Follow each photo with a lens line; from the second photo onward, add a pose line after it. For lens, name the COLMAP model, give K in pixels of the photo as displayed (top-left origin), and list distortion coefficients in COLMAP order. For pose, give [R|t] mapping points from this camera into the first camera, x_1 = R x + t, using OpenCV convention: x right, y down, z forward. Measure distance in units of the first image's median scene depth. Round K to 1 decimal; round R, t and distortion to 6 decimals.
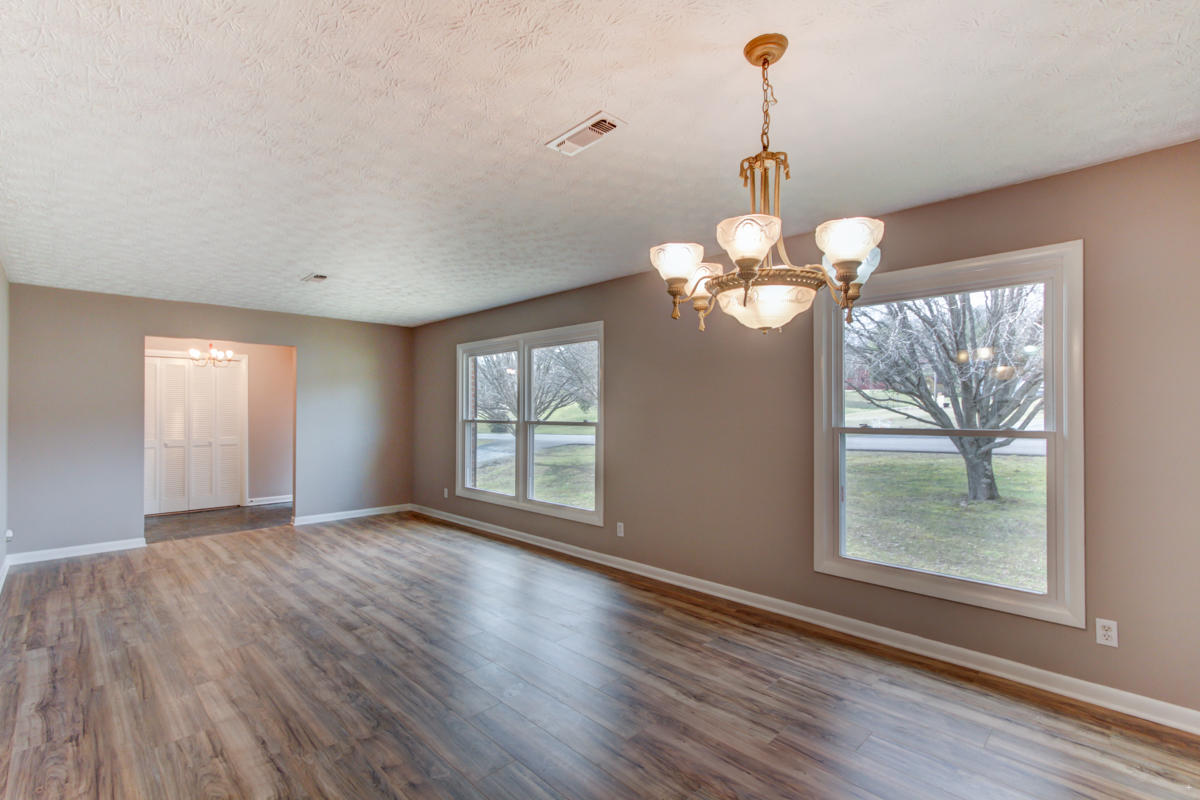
lens RADIAL K [[536.2, 0, 576.4], [0, 536.2, 406.7], [0, 0, 1]] dist [-0.004902, 0.000255]
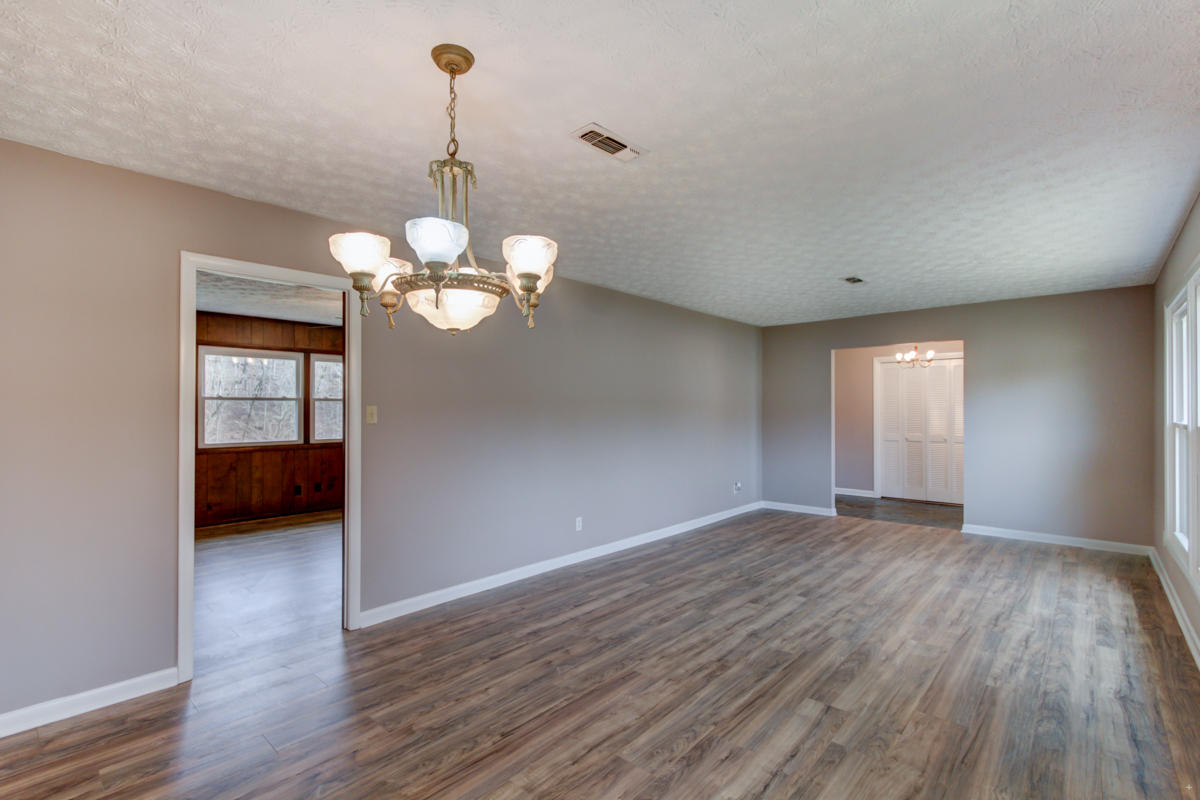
lens RADIAL K [[545.4, 0, 602.8], [0, 545.4, 410.8], [0, 0, 1]] dist [0.000873, -0.000162]
pose [[0.073521, 0.002954, -0.997289, 0.665859], [0.010408, 0.999939, 0.003729, 0.007143], [0.997239, -0.010654, 0.073486, 0.580440]]
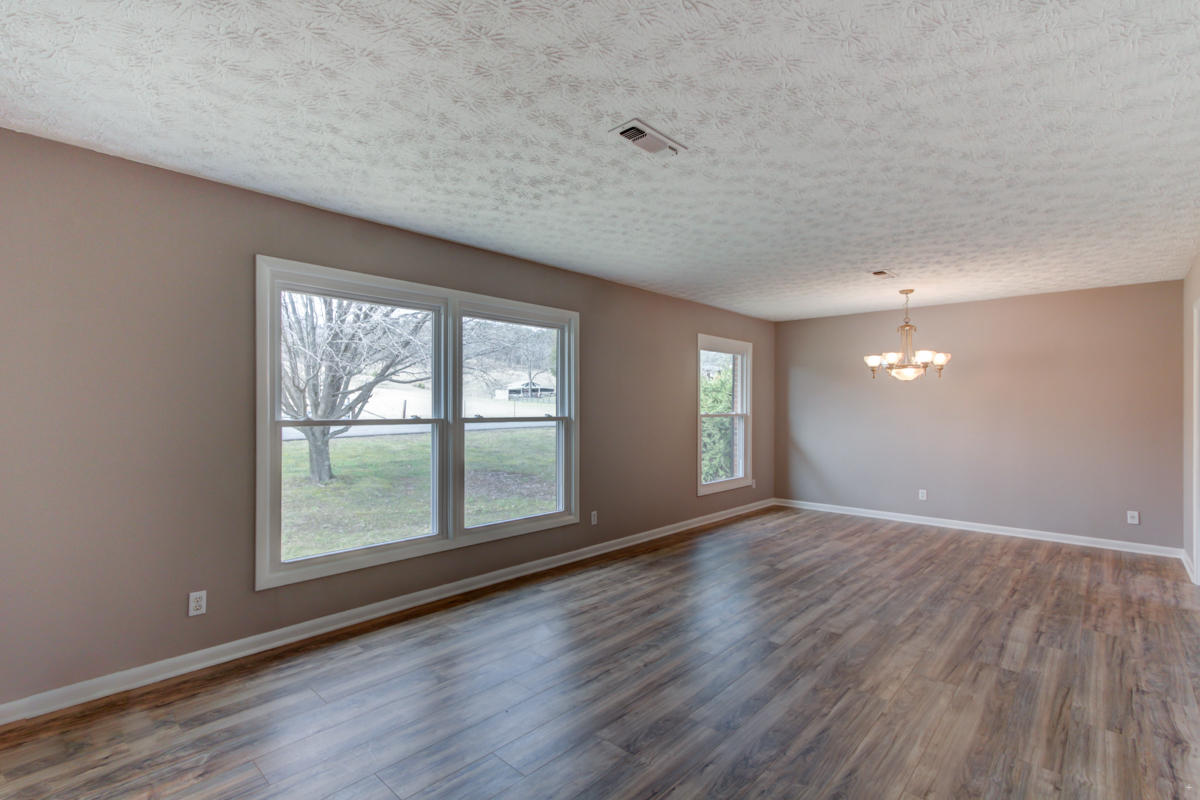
lens RADIAL K [[552.8, 0, 597.6], [0, 552.8, 404.0], [0, 0, 1]] dist [-0.001465, -0.000612]
pose [[-0.052748, 0.005952, 0.998590, -1.298372], [-0.012053, 0.999906, -0.006596, 0.024412], [-0.998535, -0.012384, -0.052671, 1.403454]]
